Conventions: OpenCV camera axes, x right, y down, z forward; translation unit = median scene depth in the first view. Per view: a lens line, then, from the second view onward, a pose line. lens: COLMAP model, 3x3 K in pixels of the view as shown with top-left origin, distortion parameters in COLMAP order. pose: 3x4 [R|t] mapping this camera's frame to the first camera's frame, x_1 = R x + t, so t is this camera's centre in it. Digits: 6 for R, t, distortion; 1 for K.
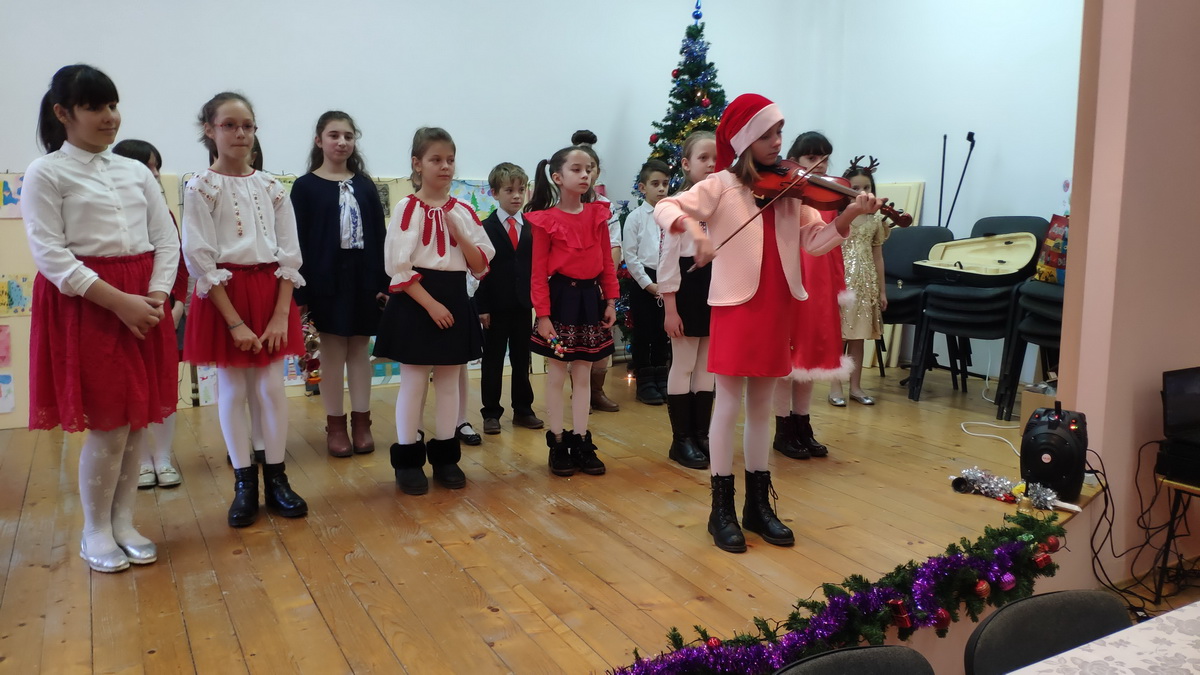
lens RADIAL K [[904.9, 0, 598.2], [0, 904.9, 337.7], [0, 0, 1]] dist [0.047149, -0.121854]
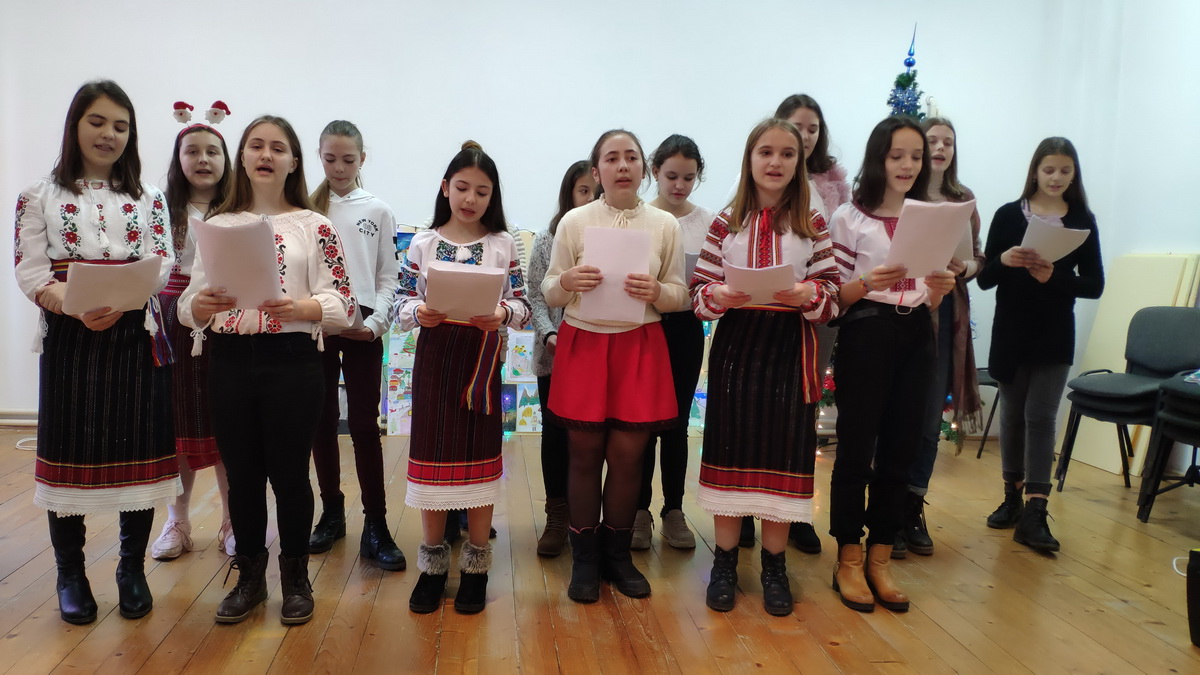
lens RADIAL K [[904.9, 0, 605.3], [0, 904.9, 326.8], [0, 0, 1]] dist [0.047149, -0.121854]
pose [[0.931558, 0.059151, -0.358750, 0.167465], [-0.084536, 0.994875, -0.055477, -0.014345], [0.353630, 0.082007, 0.931784, 0.063088]]
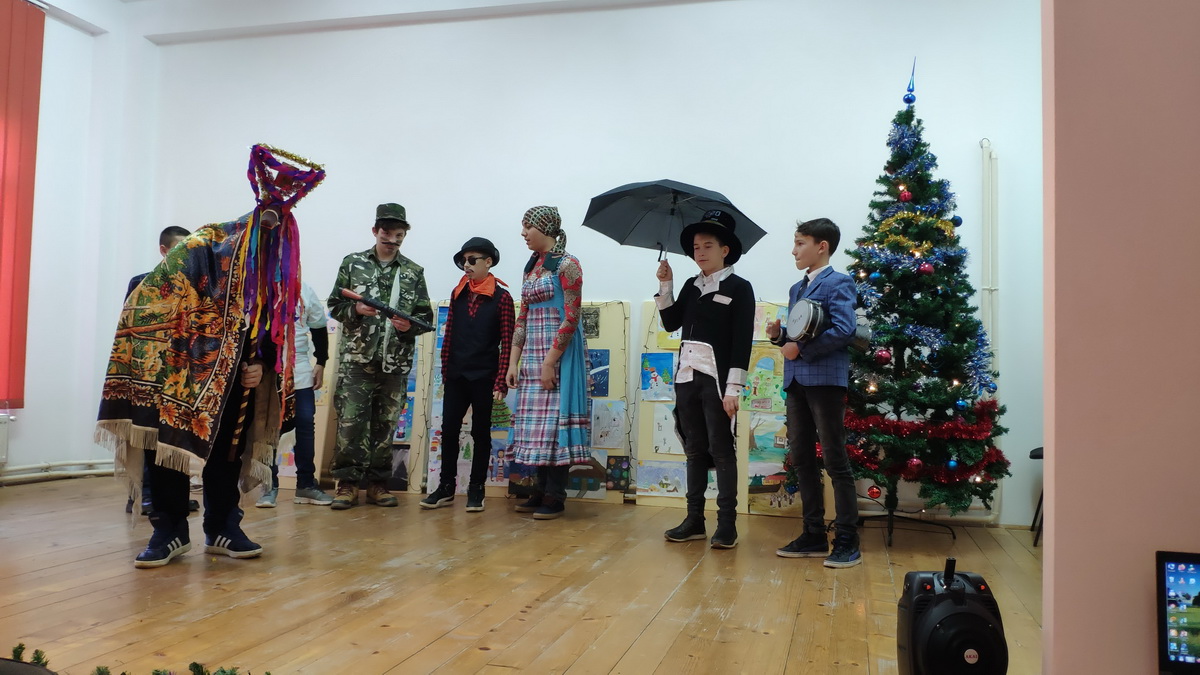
lens RADIAL K [[904.9, 0, 609.6], [0, 904.9, 342.0], [0, 0, 1]] dist [0.047149, -0.121854]
pose [[0.738977, -0.009734, -0.673661, 0.470351], [-0.117713, 0.982650, -0.143324, 0.020874], [0.663368, 0.185212, 0.725010, 0.244927]]
